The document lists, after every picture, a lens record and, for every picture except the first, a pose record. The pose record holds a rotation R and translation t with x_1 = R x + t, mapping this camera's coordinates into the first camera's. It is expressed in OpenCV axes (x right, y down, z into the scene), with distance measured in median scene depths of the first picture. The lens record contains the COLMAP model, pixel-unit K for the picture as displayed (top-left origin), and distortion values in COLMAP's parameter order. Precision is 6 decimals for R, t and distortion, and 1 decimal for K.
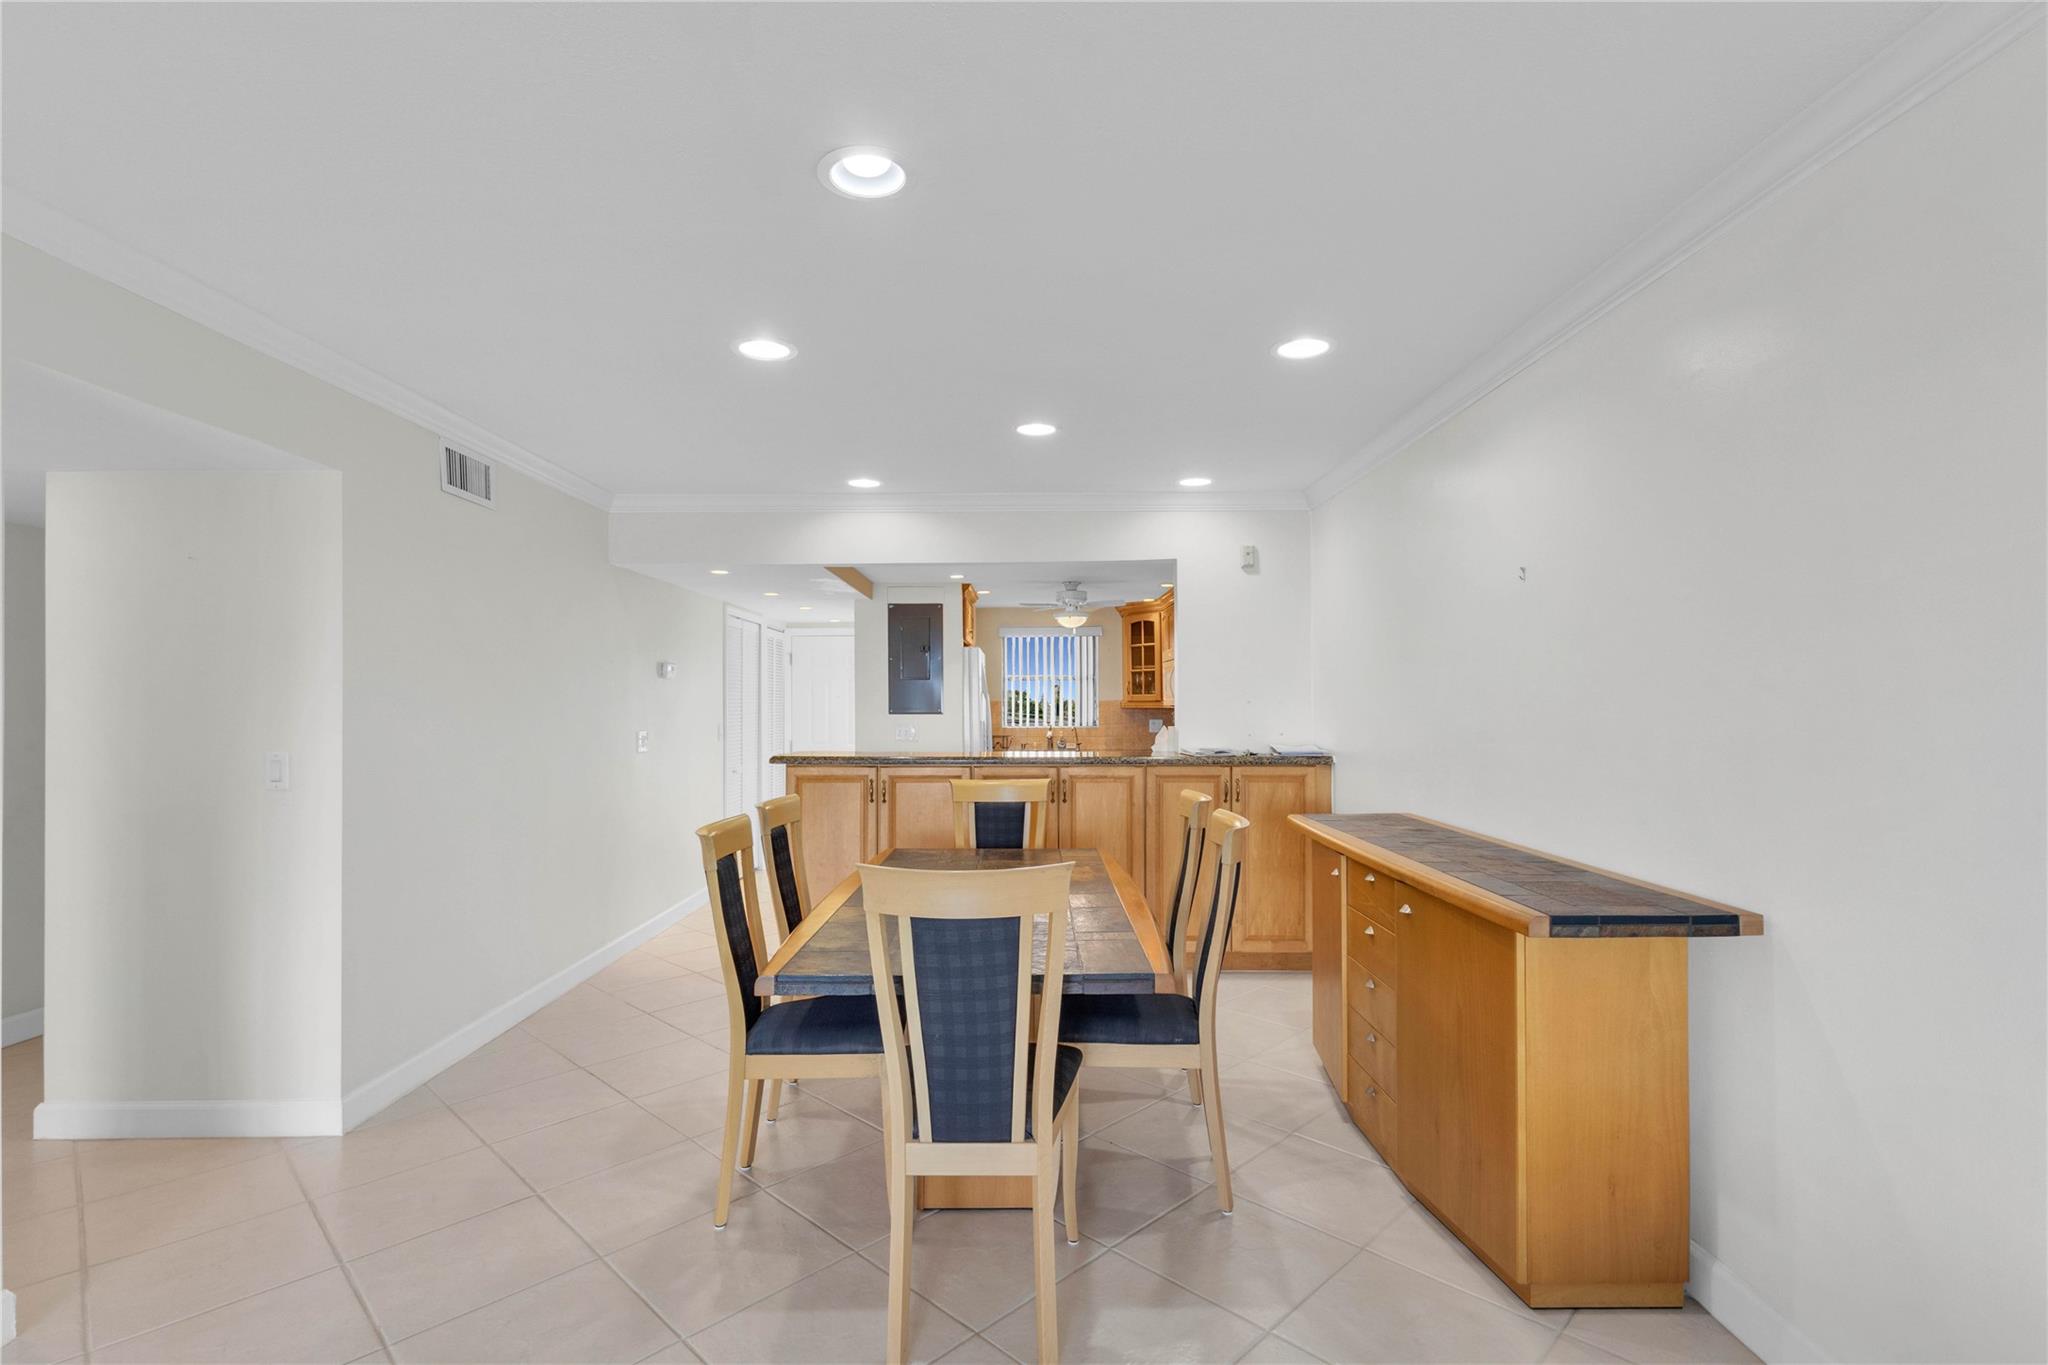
lens RADIAL K [[989.4, 0, 1005.2], [0, 989.4, 703.5], [0, 0, 1]] dist [0.012745, 0.000294]
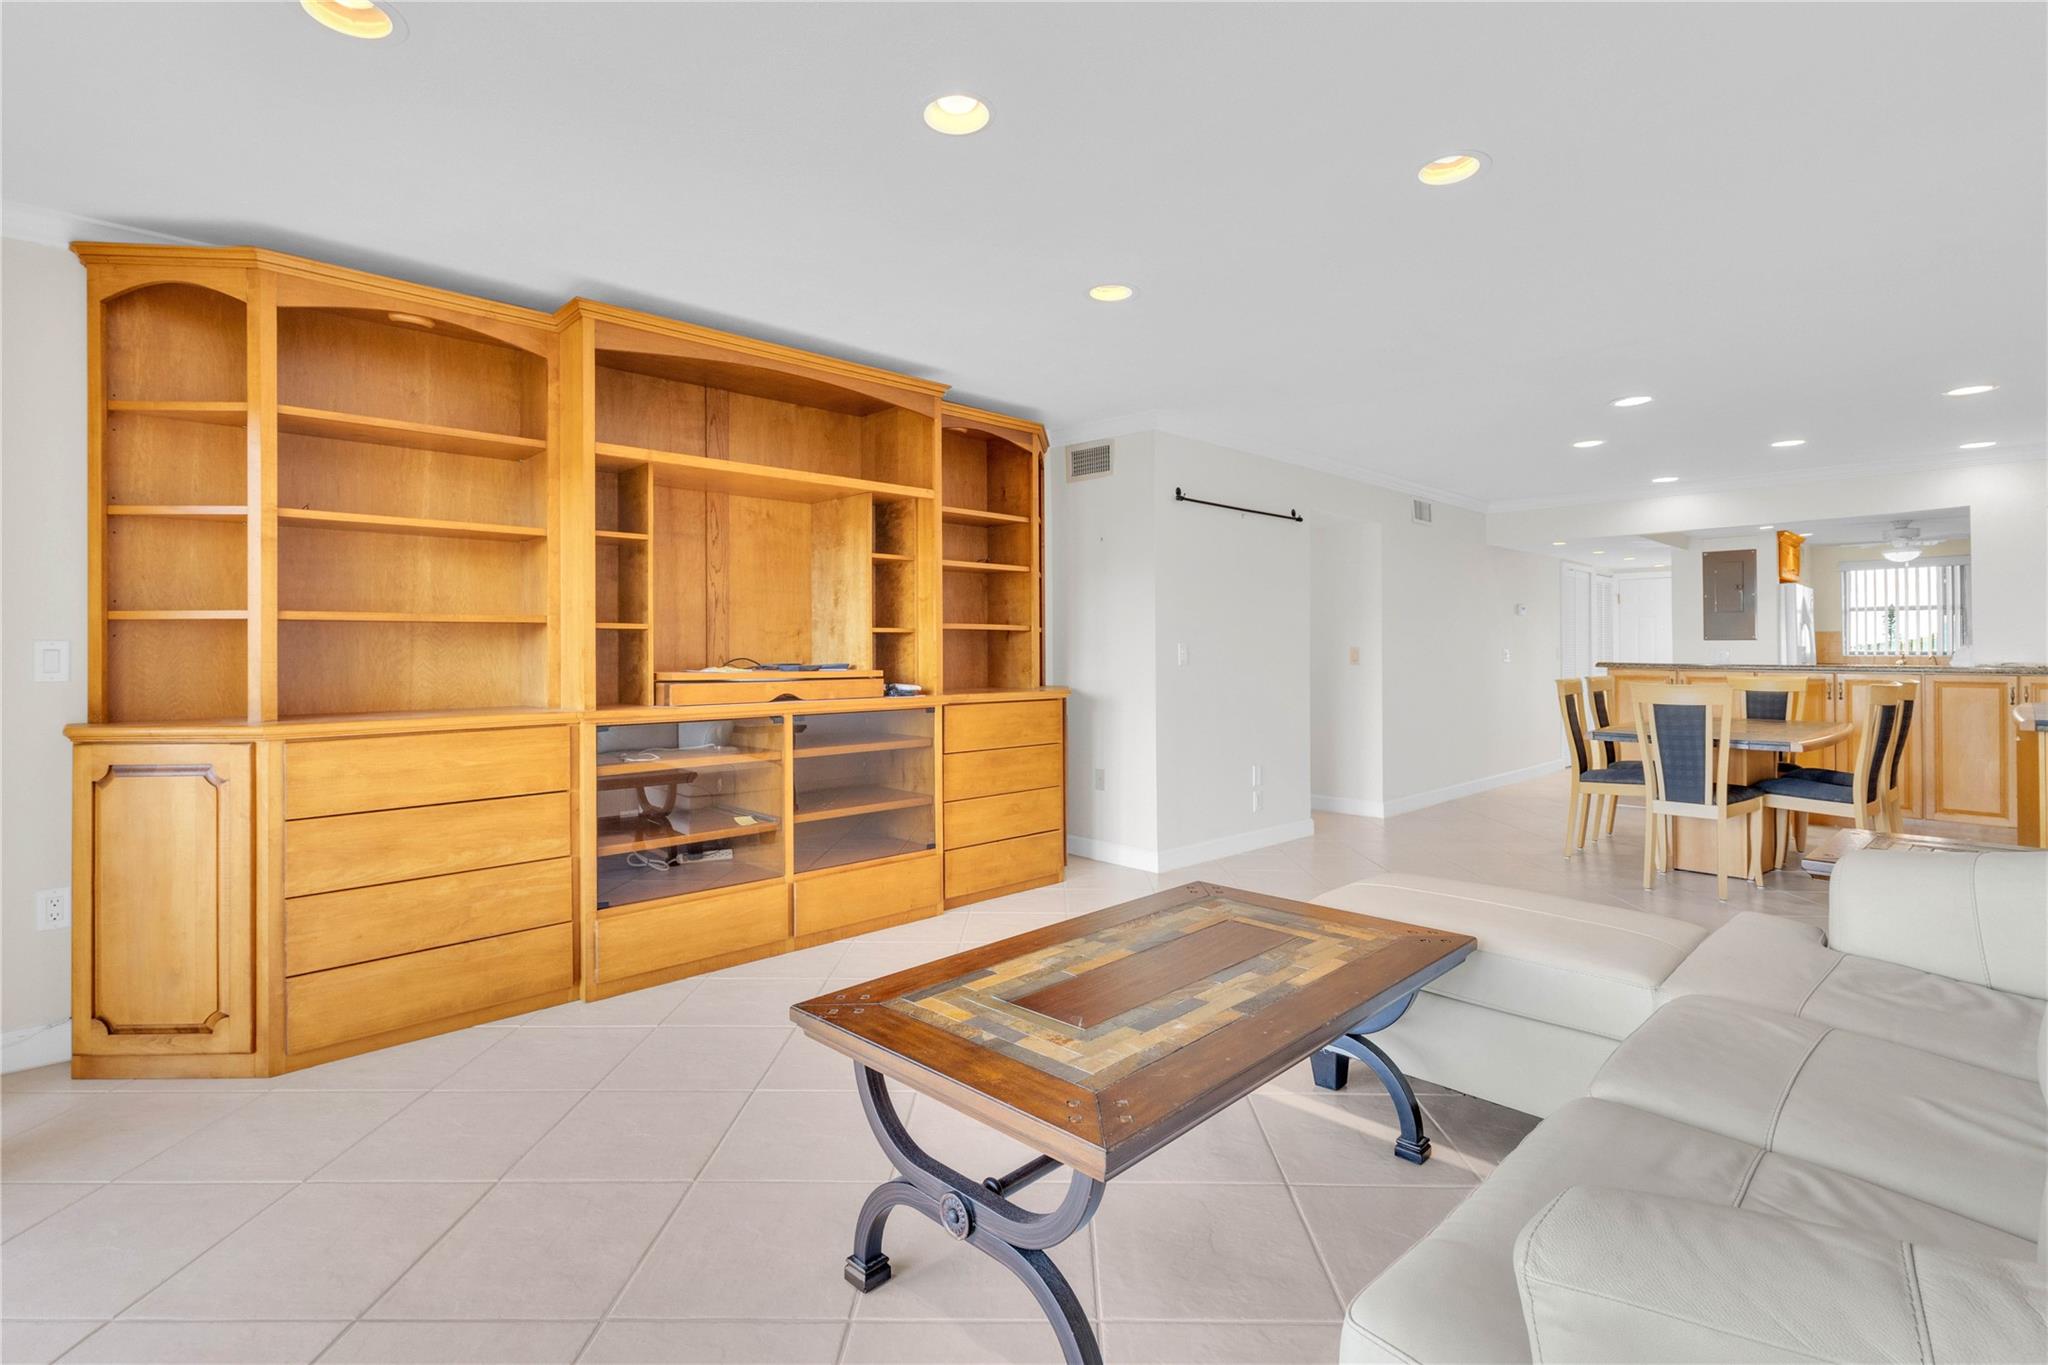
lens RADIAL K [[959.3, 0, 1062.4], [0, 959.3, 645.7], [0, 0, 1]] dist [0.000710, 0.000441]
pose [[0.732812, -0.002171, -0.680427, 0.194916], [0.002214, 0.999997, -0.000806, 0.029082], [0.680427, -0.000916, 0.732815, -0.755337]]
